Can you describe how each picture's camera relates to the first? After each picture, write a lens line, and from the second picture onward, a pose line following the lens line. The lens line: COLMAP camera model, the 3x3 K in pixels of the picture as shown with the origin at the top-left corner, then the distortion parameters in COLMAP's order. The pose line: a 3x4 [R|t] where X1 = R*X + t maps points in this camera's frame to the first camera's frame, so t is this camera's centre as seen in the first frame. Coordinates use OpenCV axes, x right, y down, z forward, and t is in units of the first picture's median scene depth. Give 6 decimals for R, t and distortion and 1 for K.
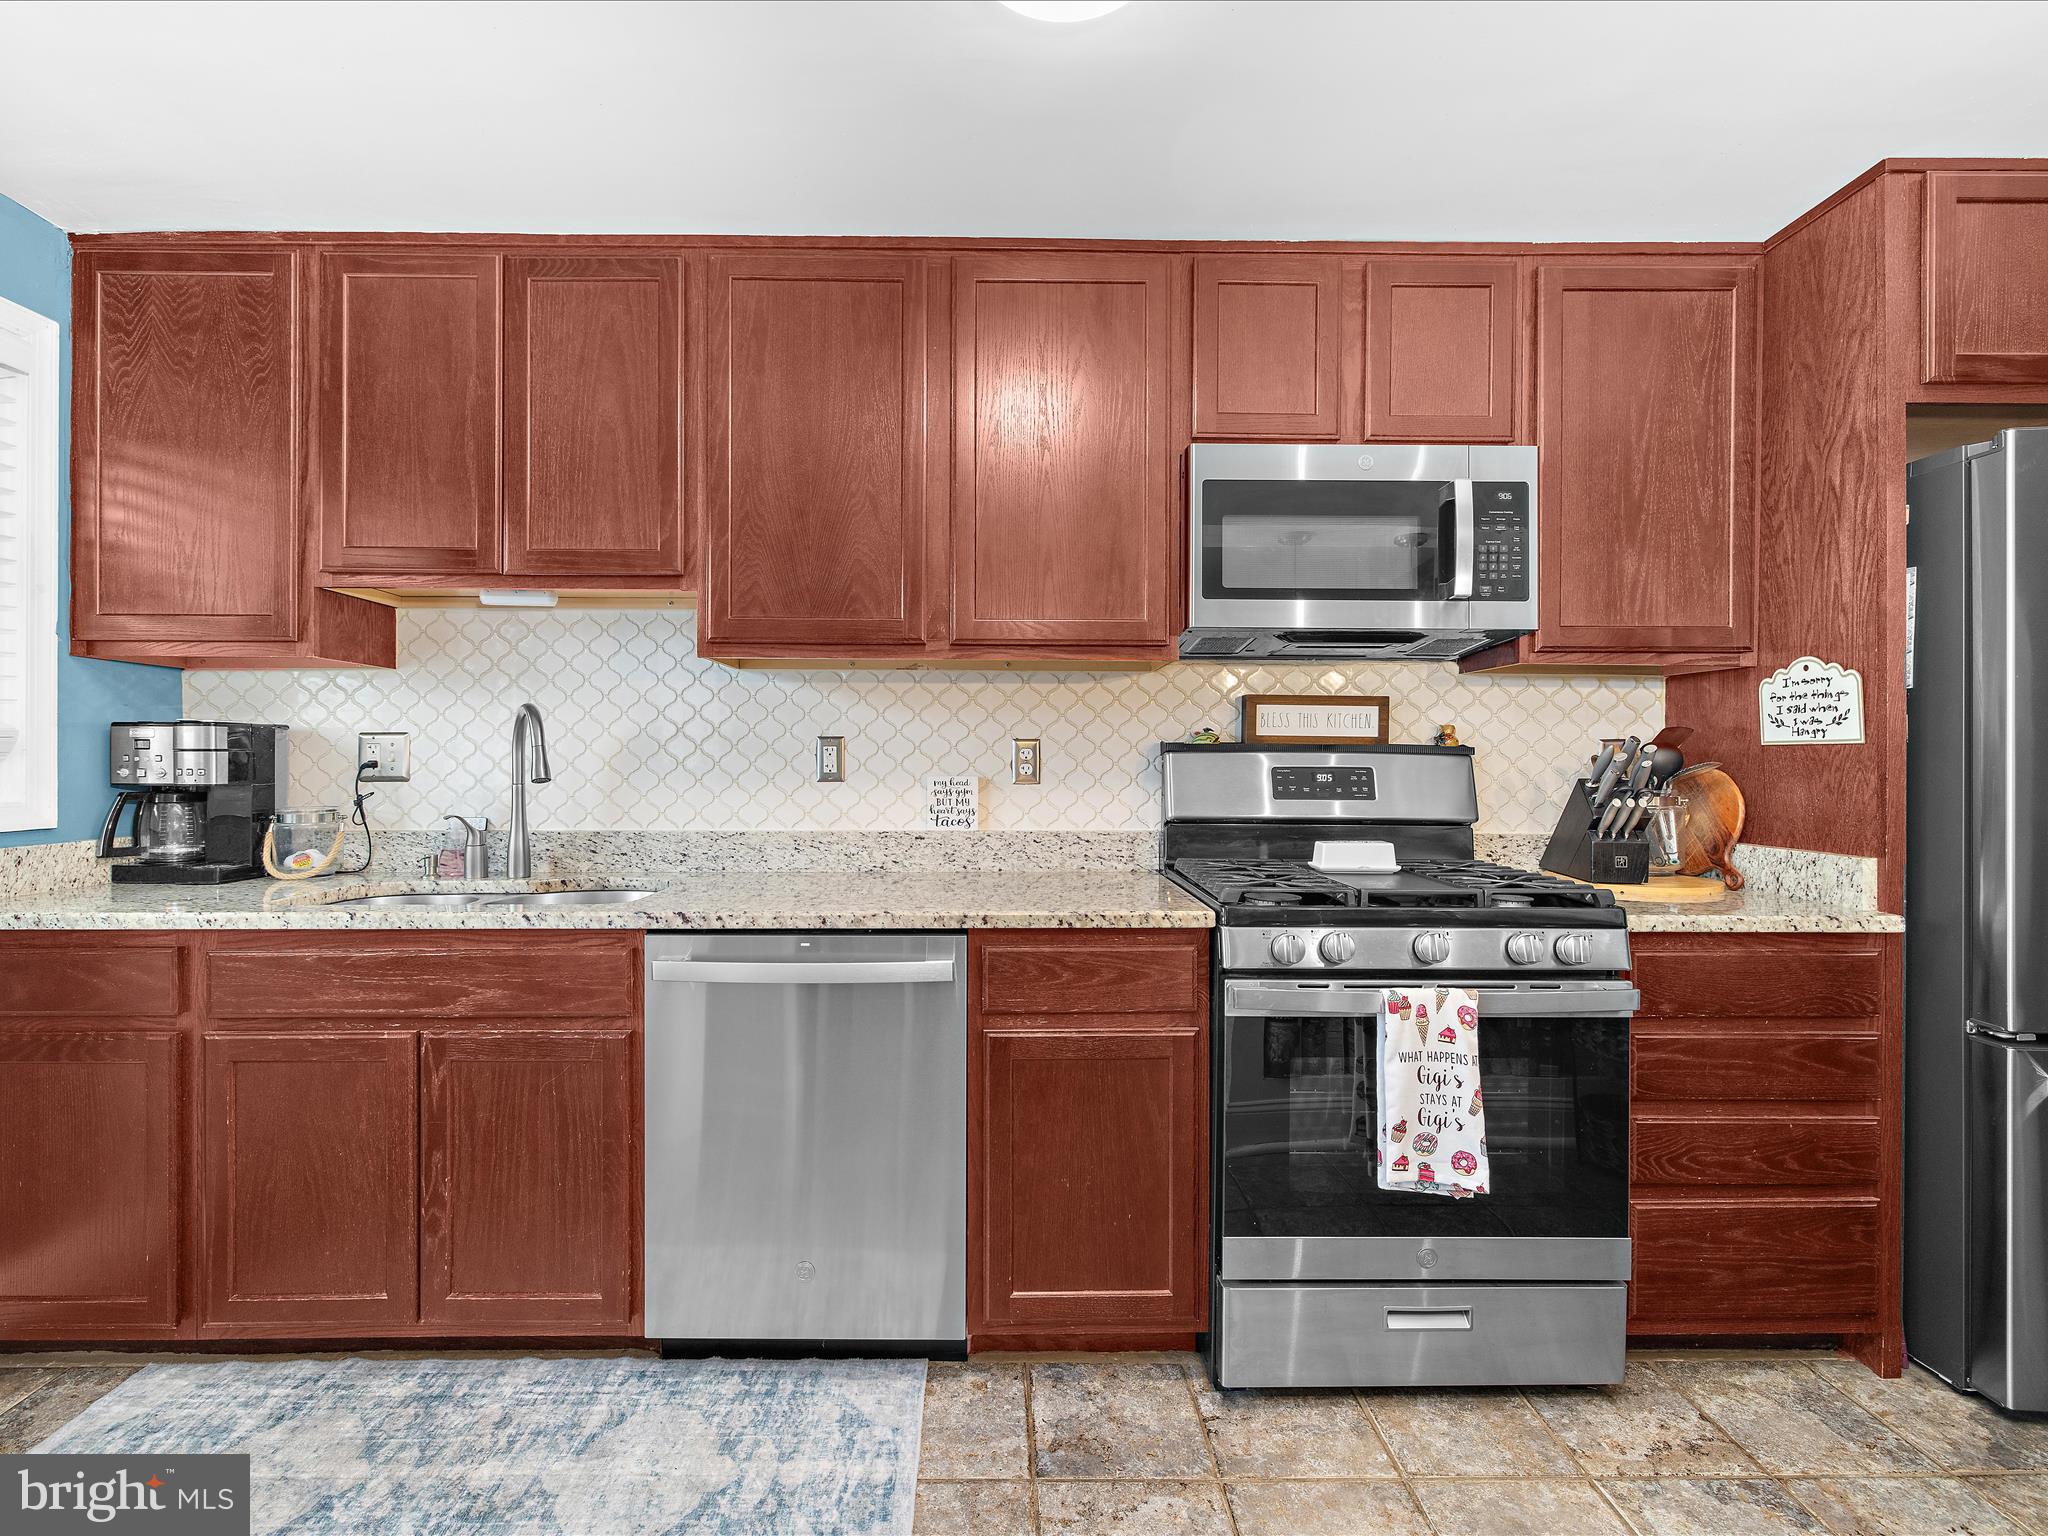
lens RADIAL K [[965.8, 0, 1005.6], [0, 965.8, 759.3], [0, 0, 1]] dist [0.000286, -0.000256]
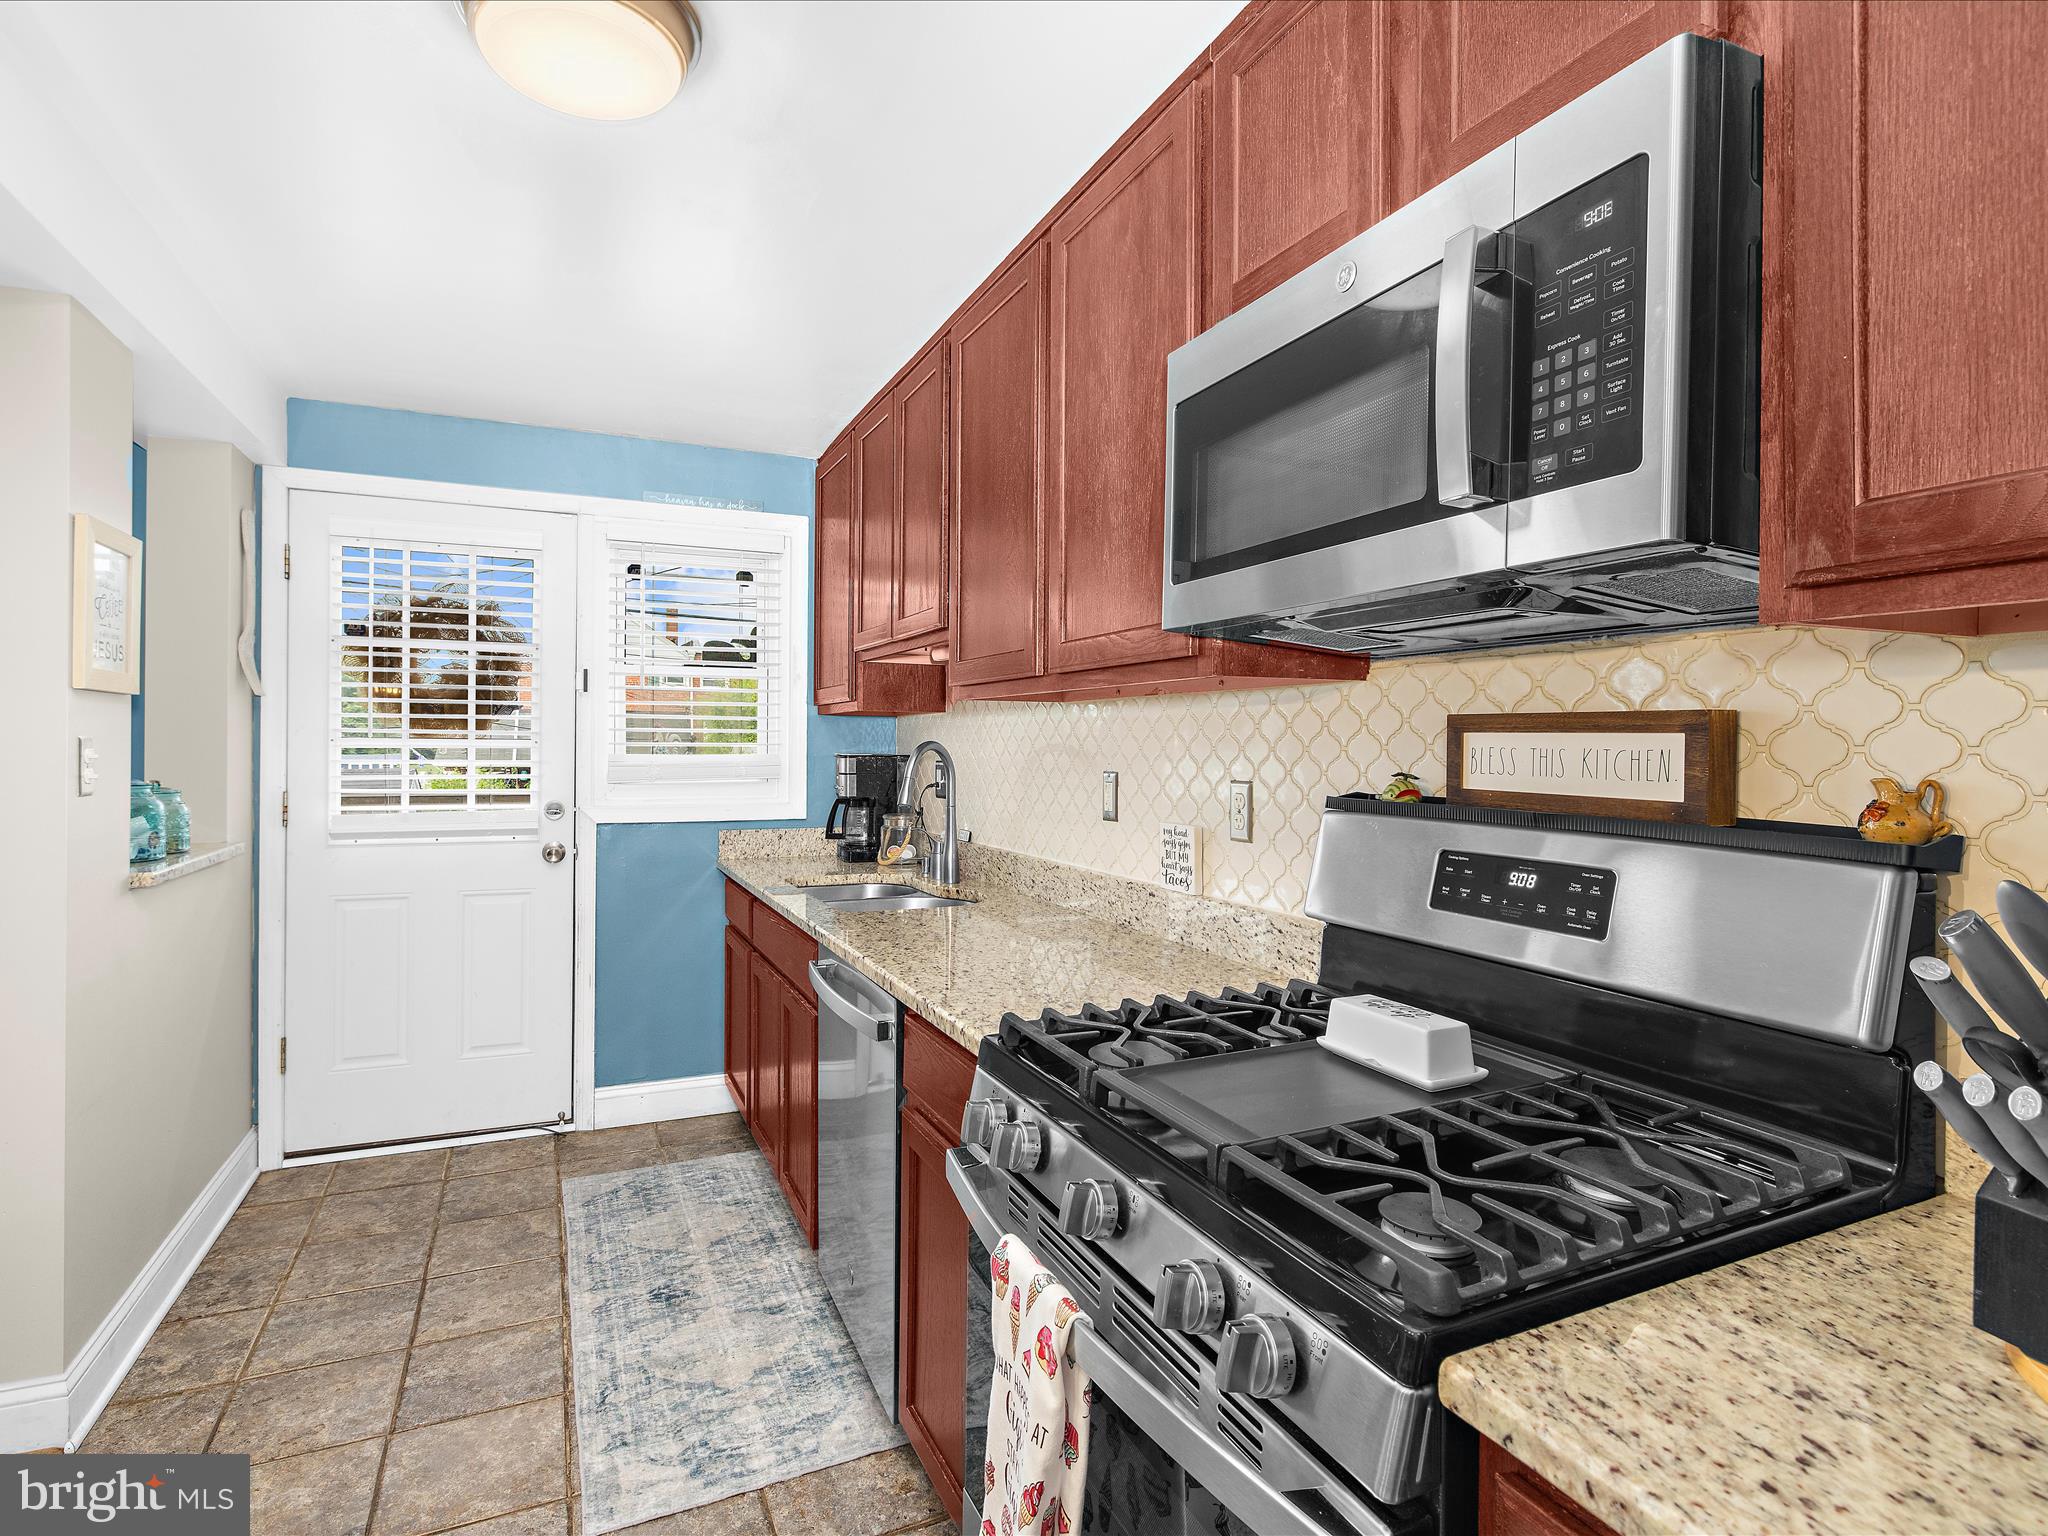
lens RADIAL K [[1041.6, 0, 1007.4], [0, 1041.6, 756.1], [0, 0, 1]] dist [-0.001409, -0.000193]
pose [[0.392839, 0.009314, -0.919560, 0.797422], [-0.006395, 0.999952, 0.007396, -0.052221], [0.919585, 0.002975, 0.392880, 0.600000]]
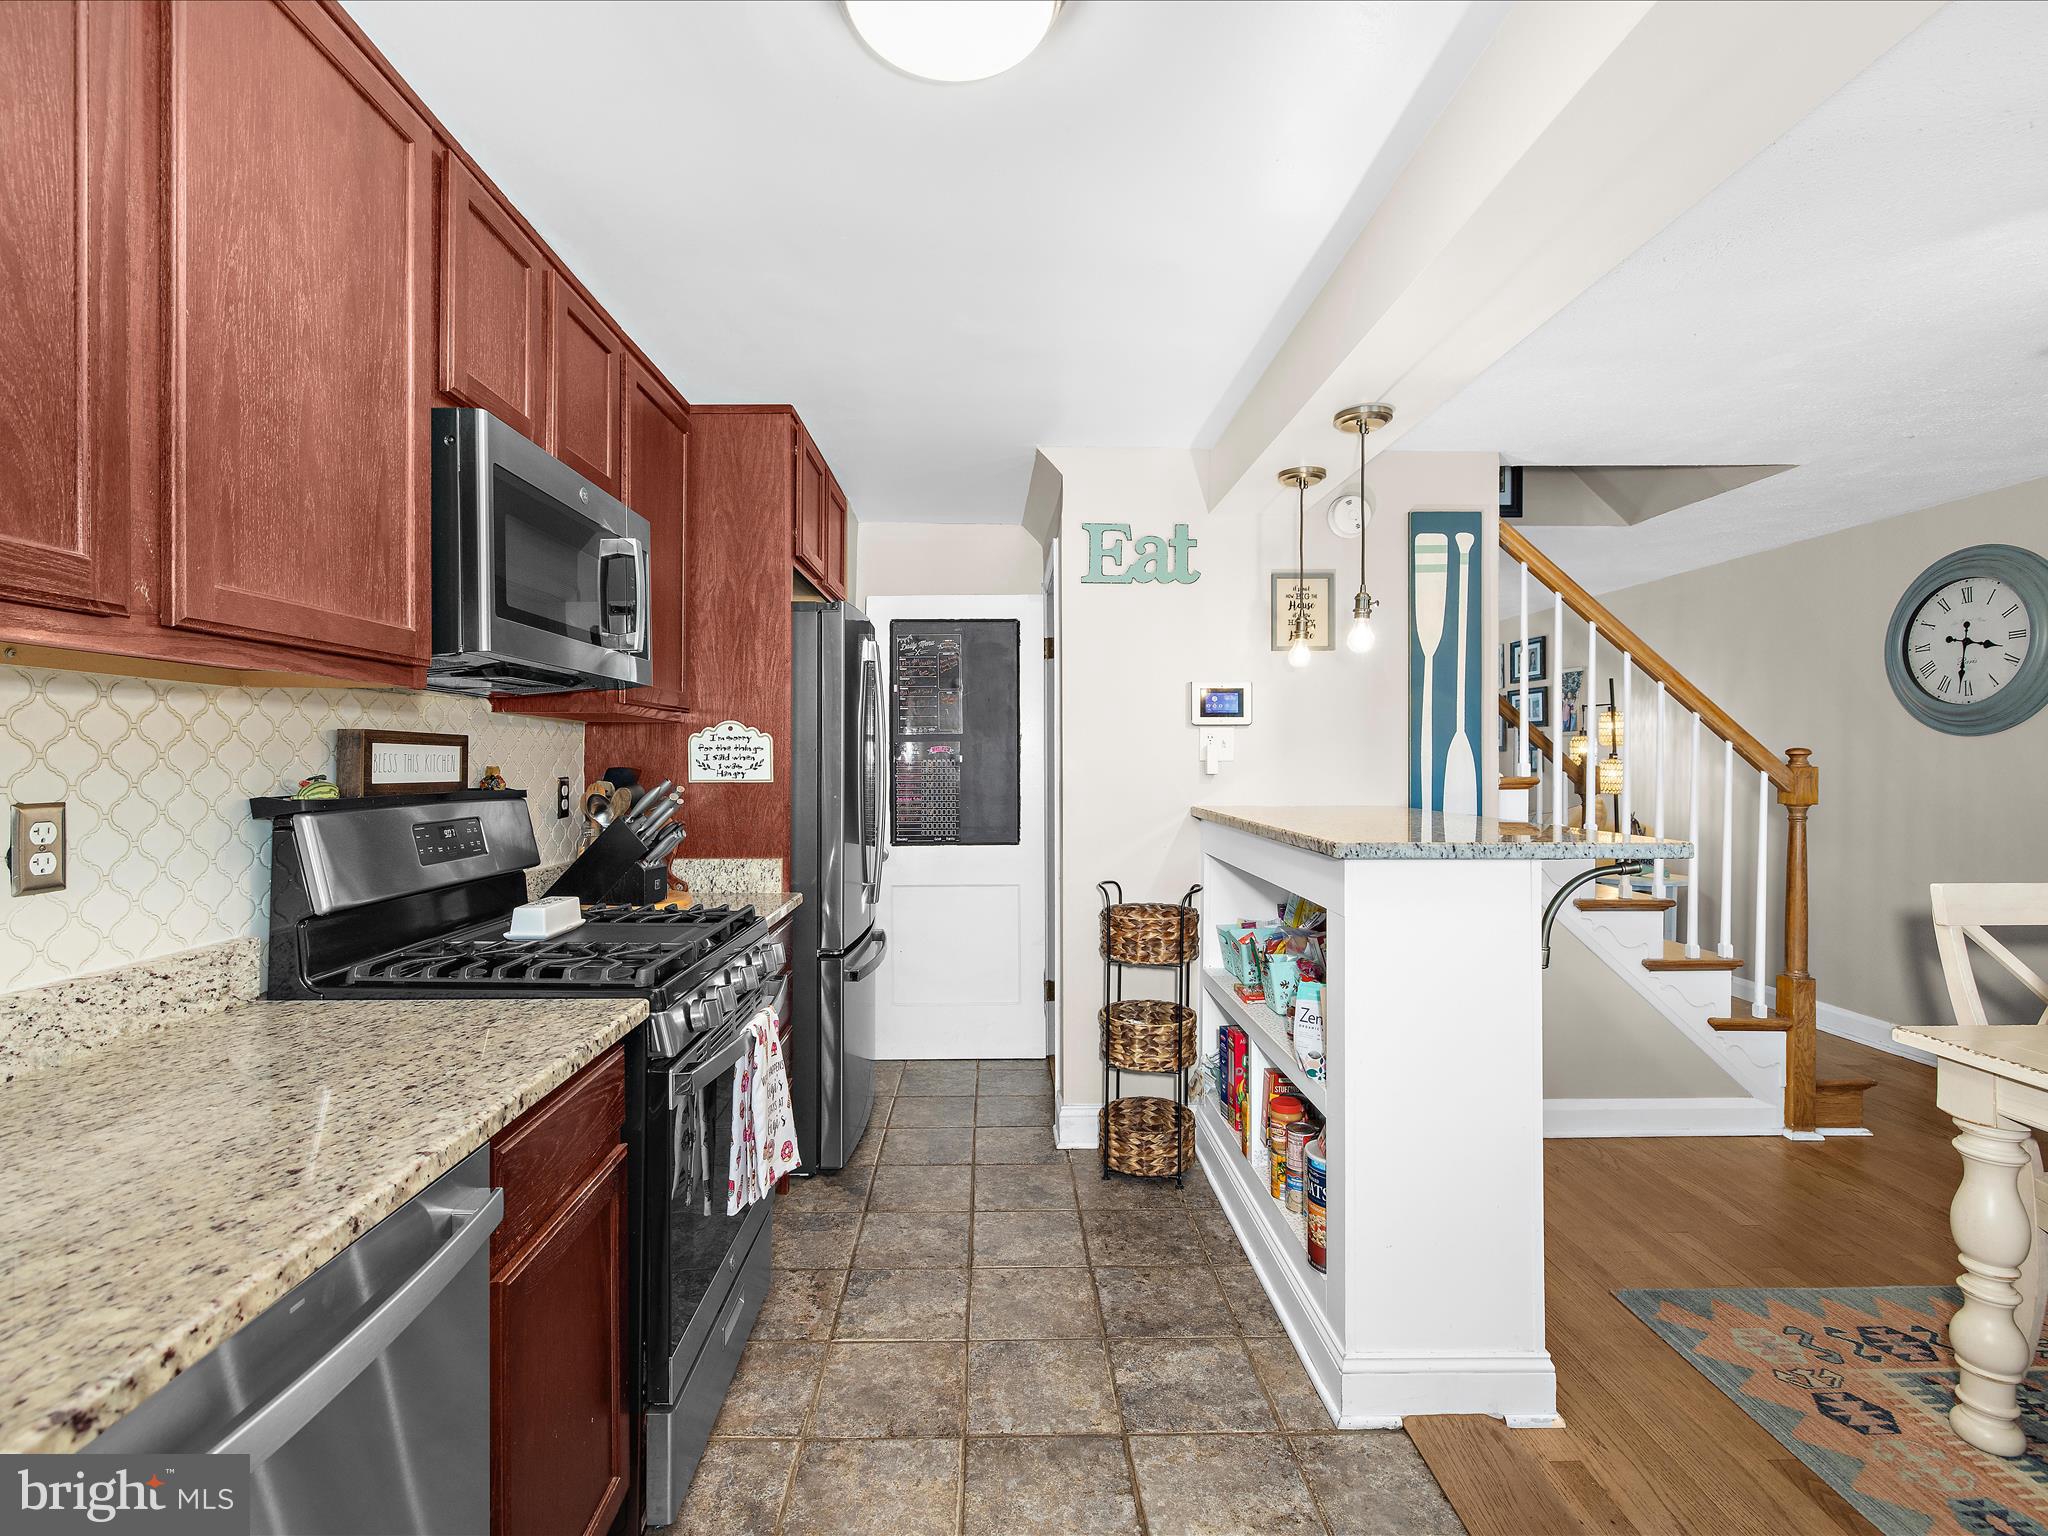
lens RADIAL K [[965.8, 0, 1005.6], [0, 965.8, 759.3], [0, 0, 1]] dist [0.000286, -0.000256]
pose [[-0.000571, -0.003978, 0.999992, -0.557697], [0.001135, 0.999991, 0.003979, -0.052630], [-0.999999, 0.001137, -0.000566, 0.575567]]
